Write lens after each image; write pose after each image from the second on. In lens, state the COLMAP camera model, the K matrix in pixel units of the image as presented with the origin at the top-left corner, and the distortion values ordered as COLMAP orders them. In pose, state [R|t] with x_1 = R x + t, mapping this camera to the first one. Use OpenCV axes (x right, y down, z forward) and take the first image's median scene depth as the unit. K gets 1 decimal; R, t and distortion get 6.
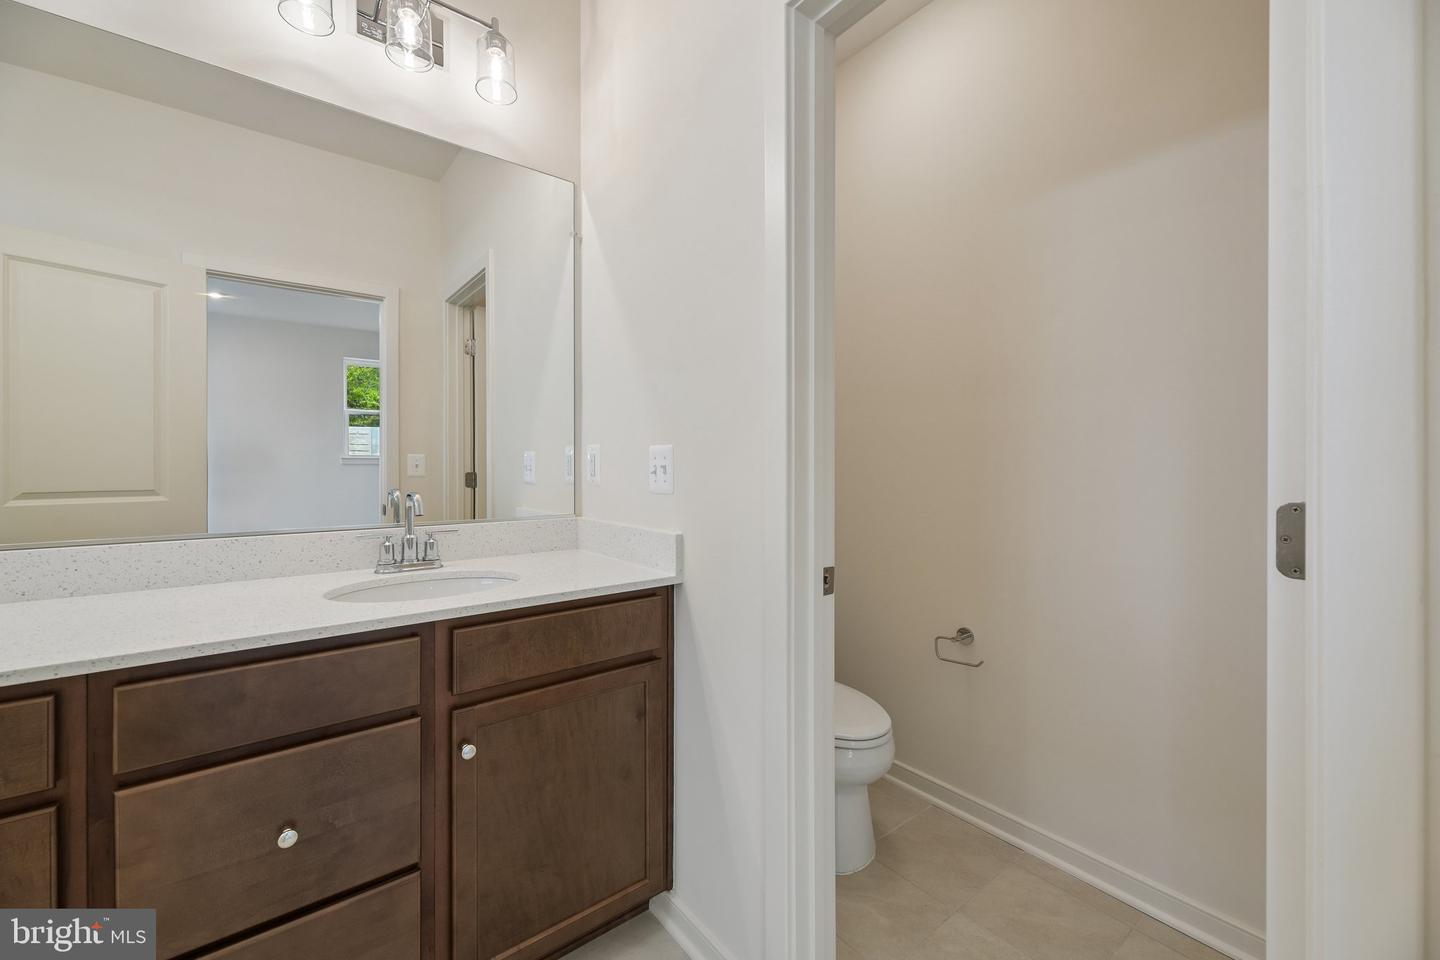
lens RADIAL K [[578.8, 0, 724.0], [0, 578.8, 478.8], [0, 0, 1]] dist [0.000256, -0.002996]
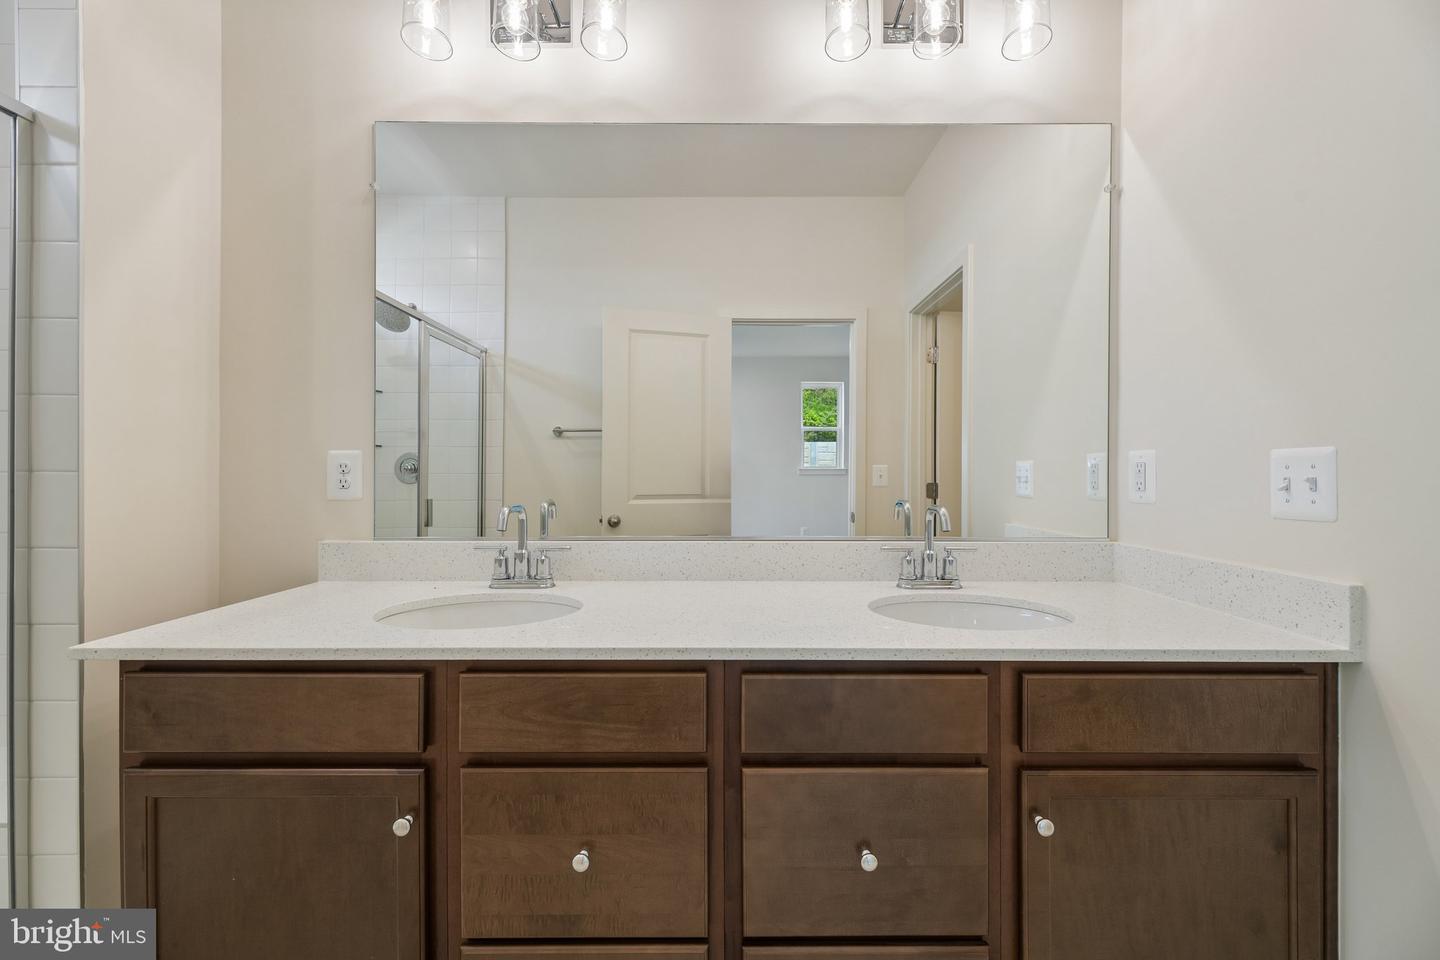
lens RADIAL K [[547.2, 0, 705.1], [0, 547.2, 491.2], [0, 0, 1]] dist [-0.000062, -0.000039]
pose [[0.769987, 0.019986, -0.637747, -0.258827], [-0.014854, 0.999800, 0.013399, -0.006821], [0.637887, -0.000844, 0.770129, 0.074726]]
